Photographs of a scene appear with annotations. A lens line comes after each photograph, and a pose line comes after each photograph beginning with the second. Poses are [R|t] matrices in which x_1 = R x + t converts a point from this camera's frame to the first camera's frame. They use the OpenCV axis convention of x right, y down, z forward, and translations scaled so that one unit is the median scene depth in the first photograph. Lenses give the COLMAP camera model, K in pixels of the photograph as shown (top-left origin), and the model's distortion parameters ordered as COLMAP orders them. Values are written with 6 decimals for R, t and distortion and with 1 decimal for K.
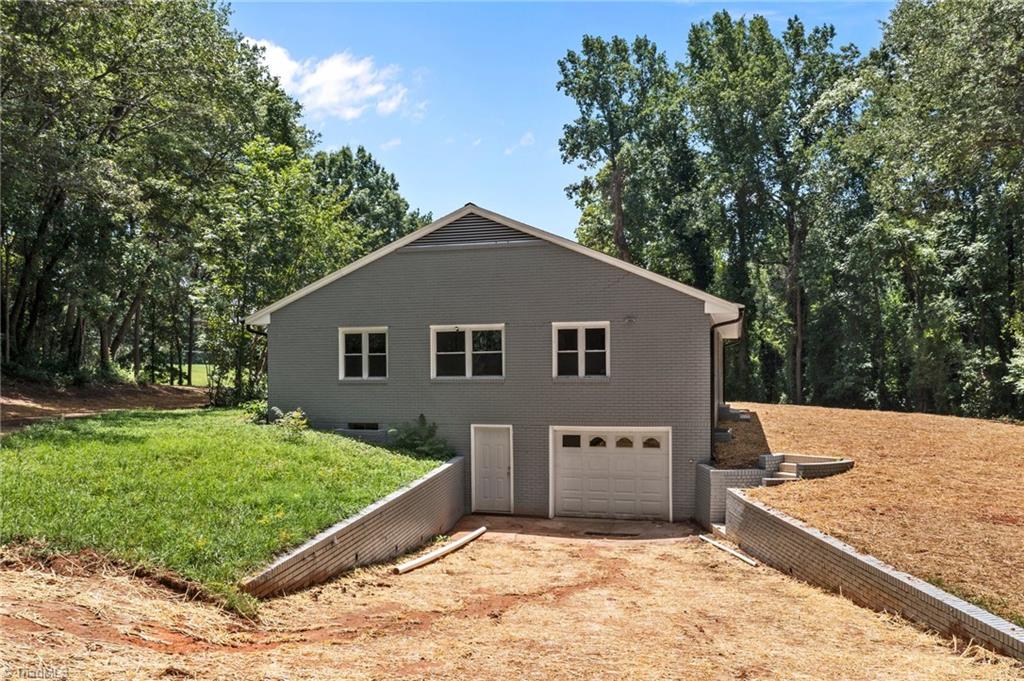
lens RADIAL K [[821.6, 0, 511.9], [0, 821.6, 339.3], [0, 0, 1]] dist [-0.012682, -0.025634]
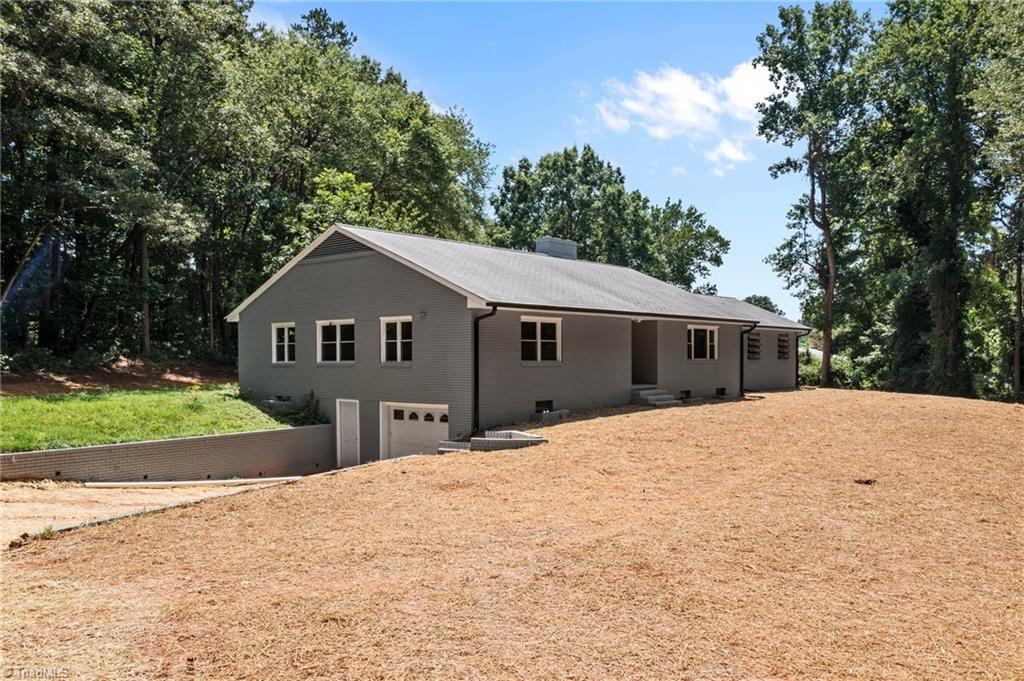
lens RADIAL K [[821.6, 0, 513.3], [0, 821.6, 344.9], [0, 0, 1]] dist [-0.012682, -0.025634]
pose [[0.903008, -0.002247, -0.429617, 0.713286], [0.012941, 0.999675, 0.021972, -0.003778], [0.429428, -0.025400, 0.902744, -0.018324]]
